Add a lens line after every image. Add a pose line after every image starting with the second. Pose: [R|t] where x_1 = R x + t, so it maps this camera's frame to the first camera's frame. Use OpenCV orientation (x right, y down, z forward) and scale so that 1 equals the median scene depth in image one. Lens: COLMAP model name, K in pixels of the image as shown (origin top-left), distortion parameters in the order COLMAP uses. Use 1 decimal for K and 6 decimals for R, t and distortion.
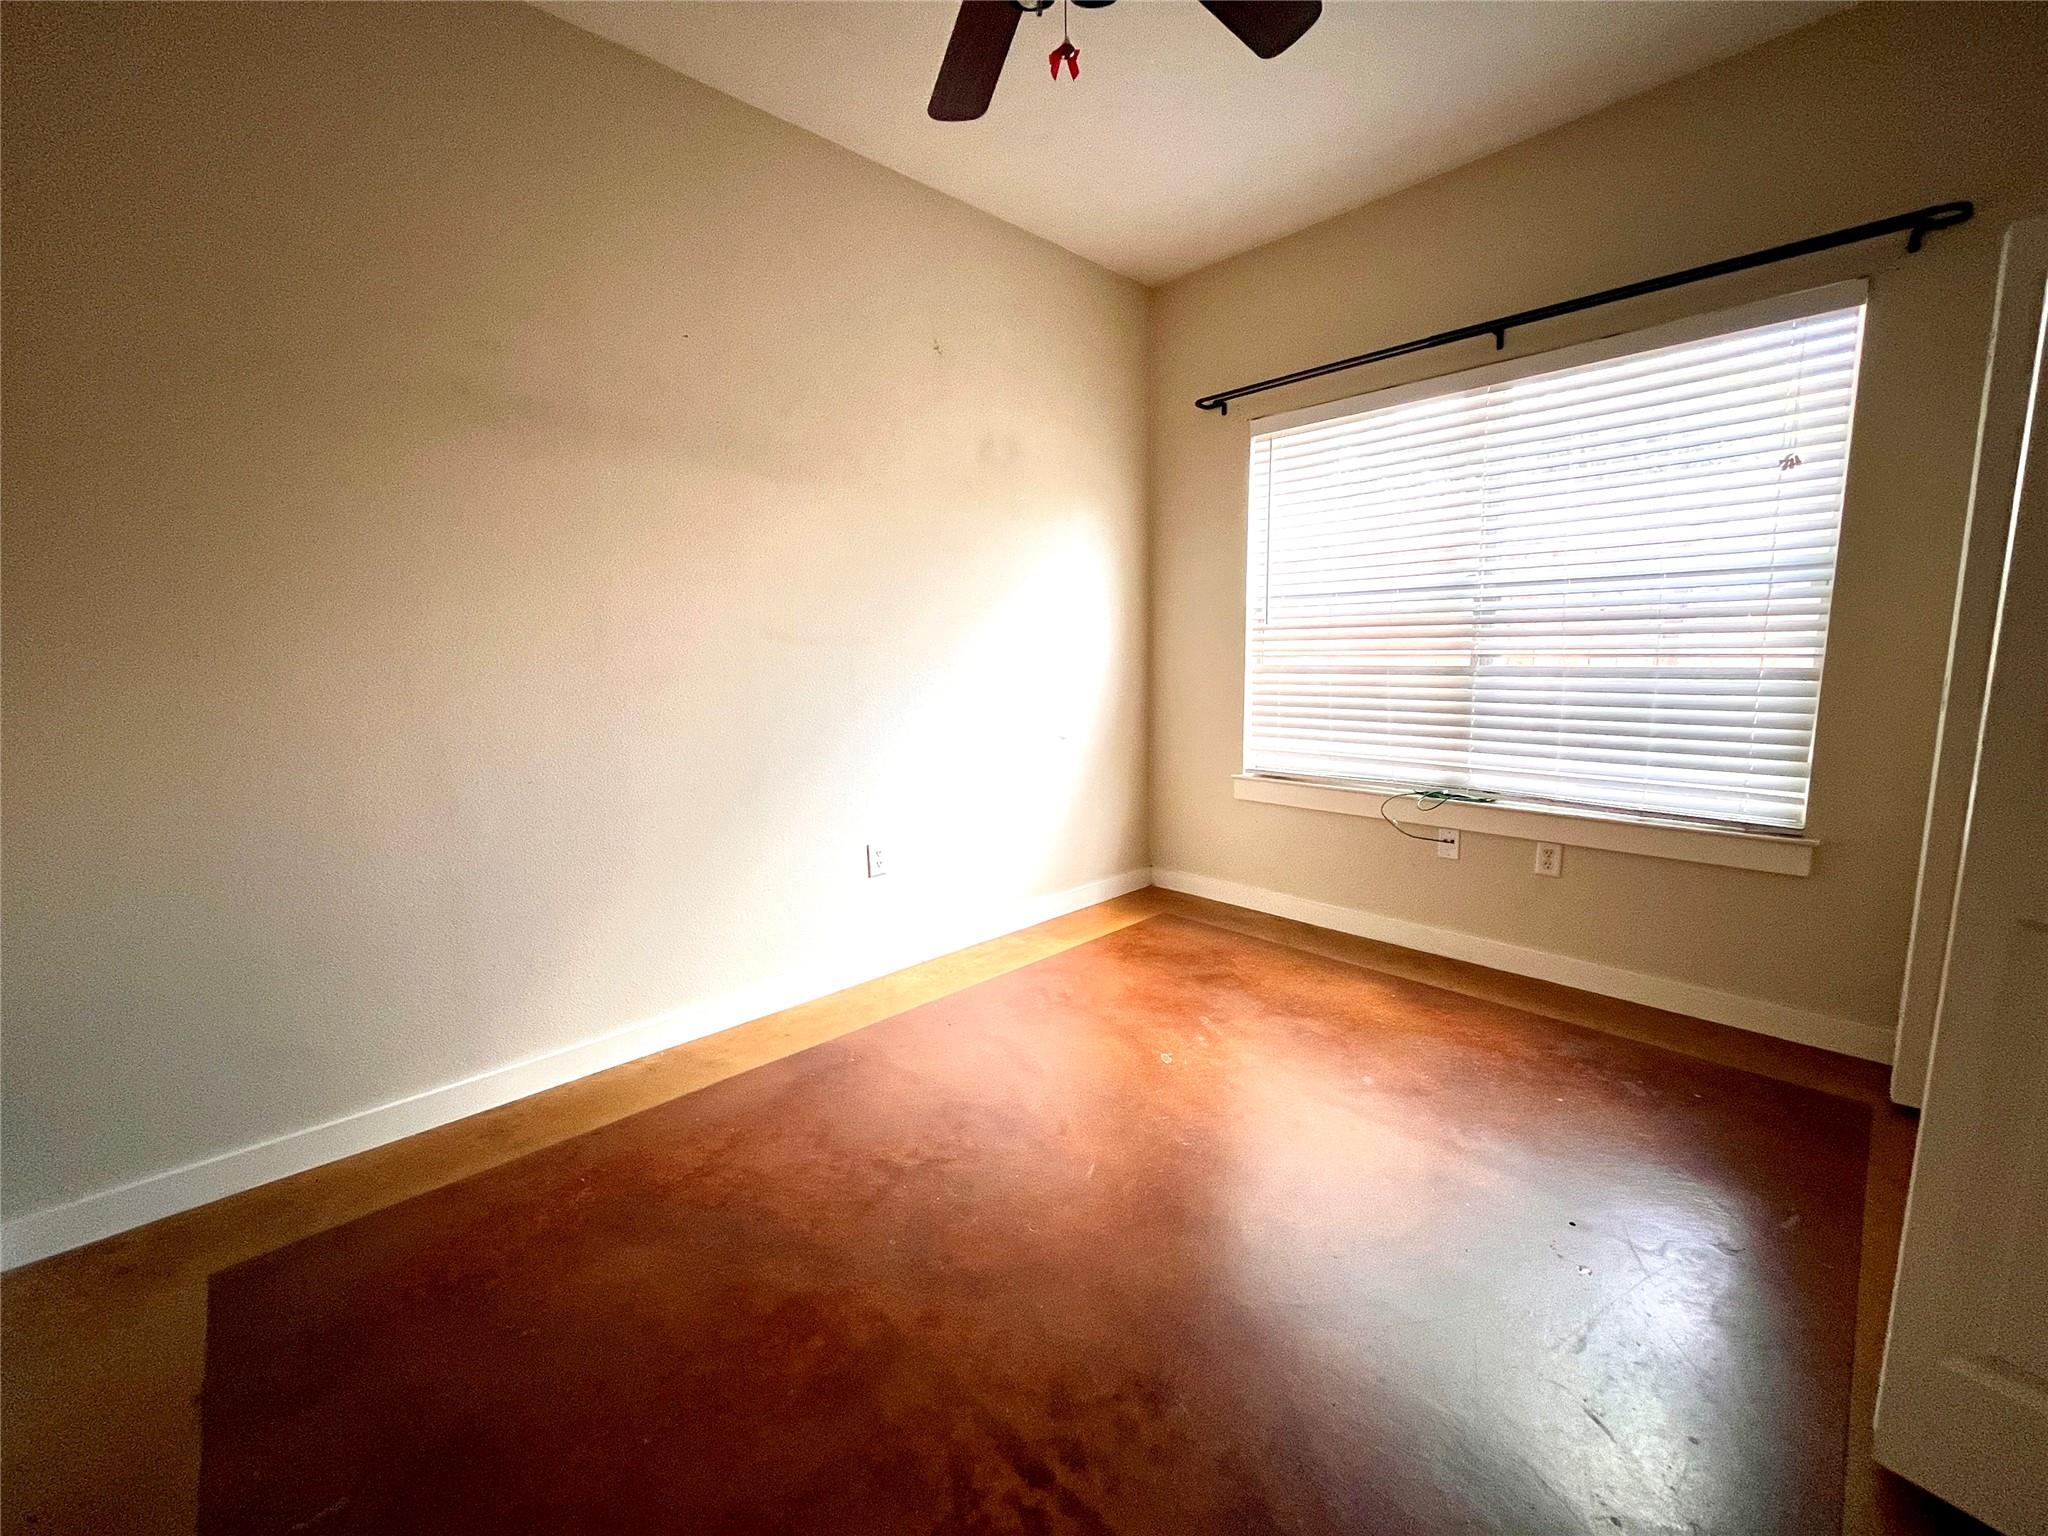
lens RADIAL K [[826.1, 0, 1020.3], [0, 826.1, 765.0], [0, 0, 1]] dist [-0.002216, -0.003636]
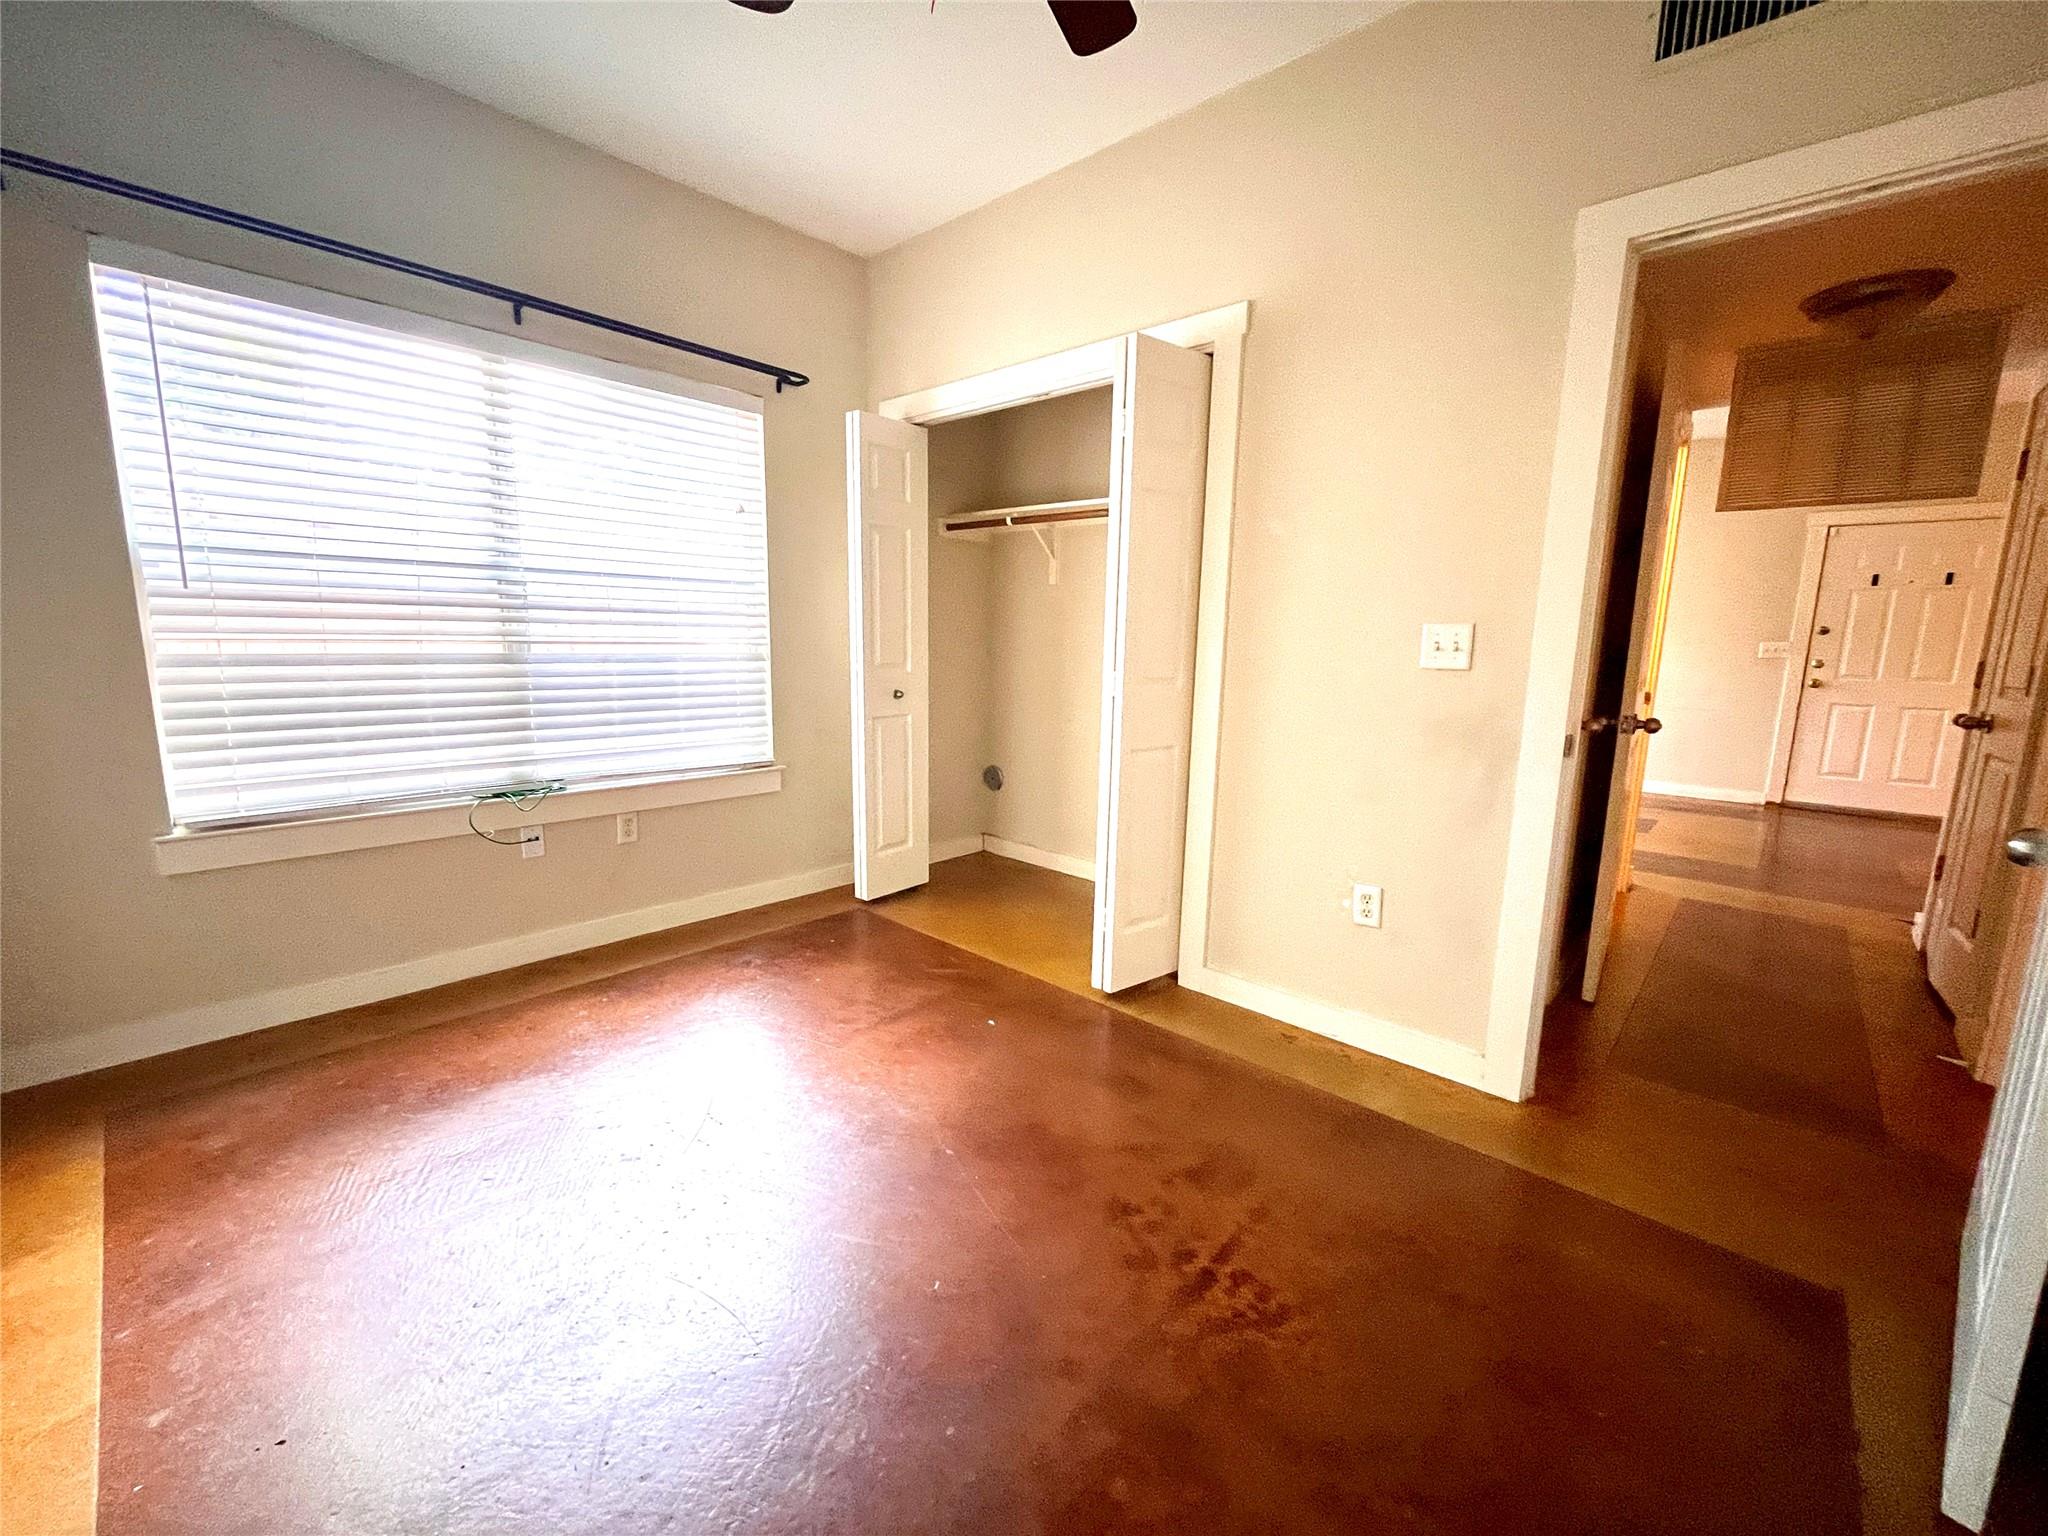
lens RADIAL K [[826.1, 0, 1020.3], [0, 826.1, 765.0], [0, 0, 1]] dist [-0.002216, -0.003636]
pose [[-0.075399, -0.138139, 0.987539, -0.489001], [0.119949, 0.981910, 0.146510, -0.068985], [-0.989913, 0.129501, -0.057465, 0.544066]]
